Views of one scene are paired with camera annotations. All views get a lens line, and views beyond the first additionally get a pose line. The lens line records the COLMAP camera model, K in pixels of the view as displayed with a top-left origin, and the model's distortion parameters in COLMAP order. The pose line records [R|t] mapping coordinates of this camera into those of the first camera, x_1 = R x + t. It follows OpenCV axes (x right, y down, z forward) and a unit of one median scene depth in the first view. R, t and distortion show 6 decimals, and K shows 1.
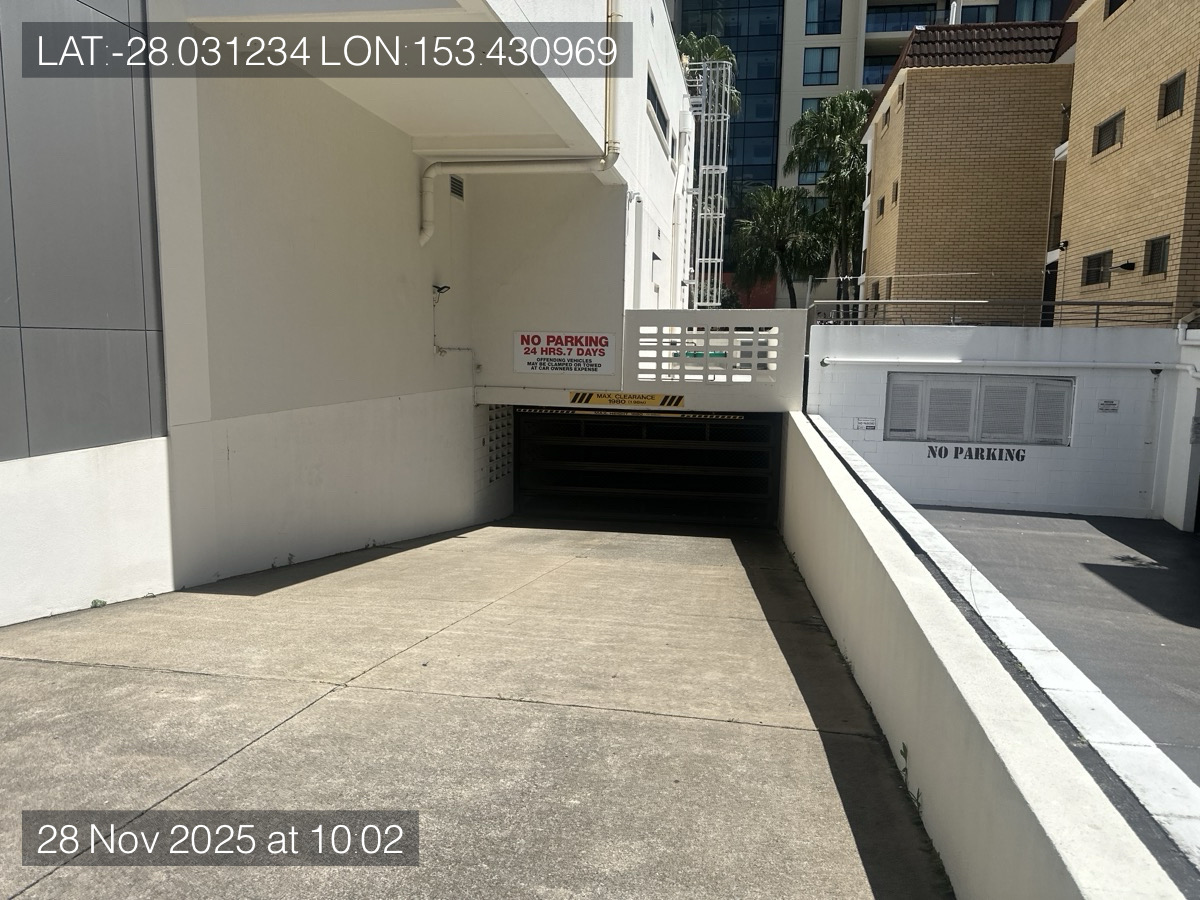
lens RADIAL K [[850.6, 0, 600.0], [0, 850.6, 450.0], [0, 0, 1]] dist [0.152146, -0.229682]
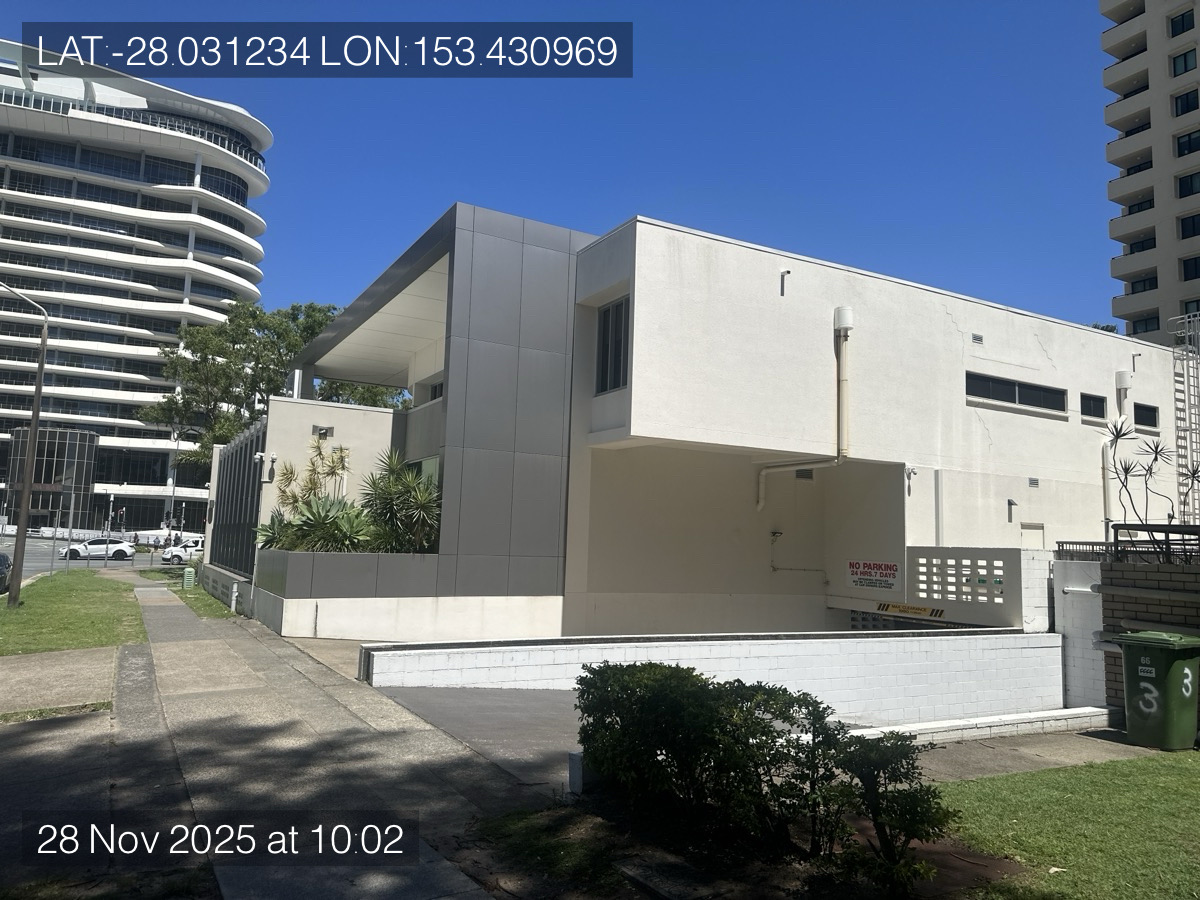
lens RADIAL K [[850.6, 0, 600.0], [0, 850.6, 450.0], [0, 0, 1]] dist [0.152146, -0.229682]
pose [[0.620927, -0.084090, -0.779345, 0.847142], [-0.119682, 0.972402, -0.200275, 0.030686], [0.774678, 0.217629, 0.593726, -0.293755]]
